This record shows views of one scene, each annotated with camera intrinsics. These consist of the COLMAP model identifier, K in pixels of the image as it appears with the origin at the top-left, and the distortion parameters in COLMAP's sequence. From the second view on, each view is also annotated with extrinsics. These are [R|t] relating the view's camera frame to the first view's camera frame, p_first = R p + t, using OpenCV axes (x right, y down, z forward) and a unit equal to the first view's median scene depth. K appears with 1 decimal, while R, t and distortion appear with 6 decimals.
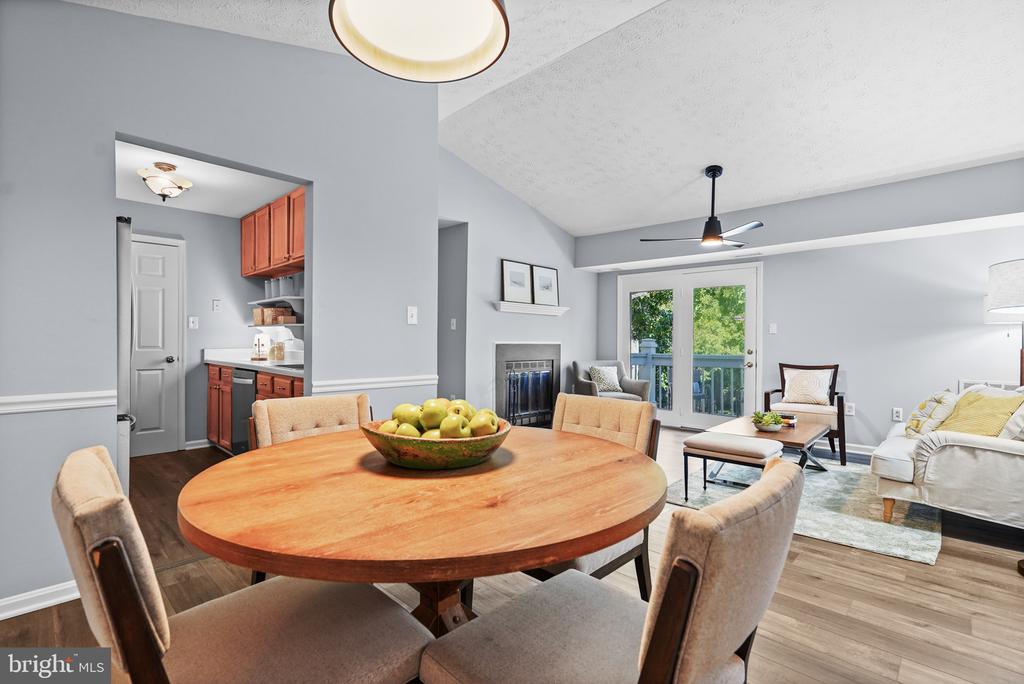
lens RADIAL K [[471.2, 0, 509.6], [0, 471.2, 339.6], [0, 0, 1]] dist [-0.002390, 0.000633]
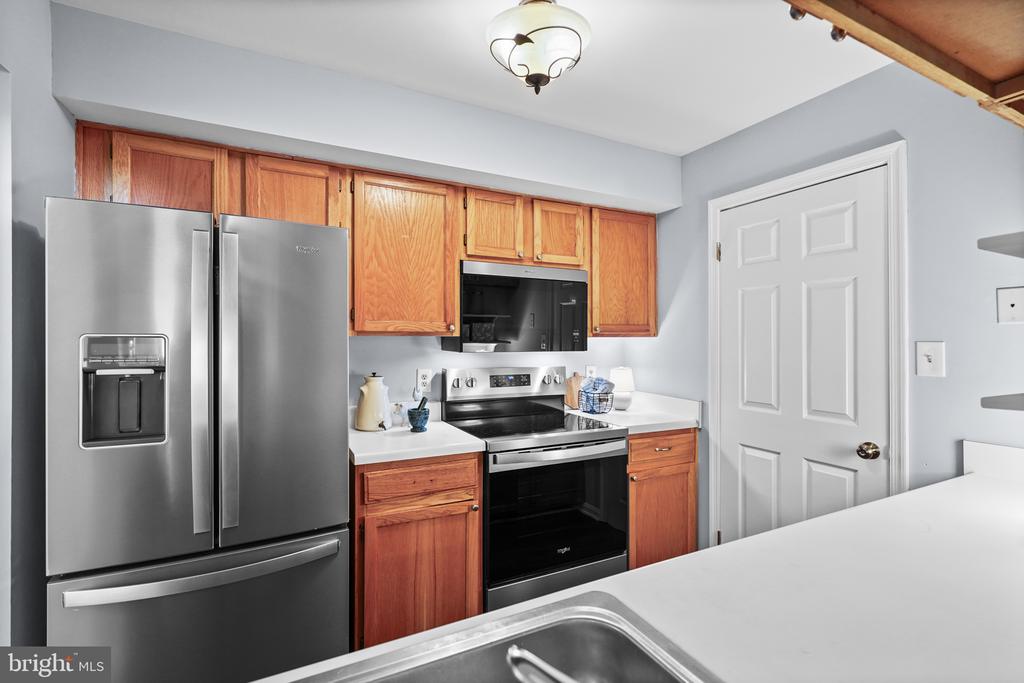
lens RADIAL K [[471.2, 0, 509.6], [0, 471.2, 339.1], [0, 0, 1]] dist [-0.002390, 0.000633]
pose [[-0.323524, -0.004828, -0.946208, -0.239835], [-0.006043, 0.999977, -0.003036, -0.050249], [0.946201, 0.004736, -0.323546, 0.837954]]
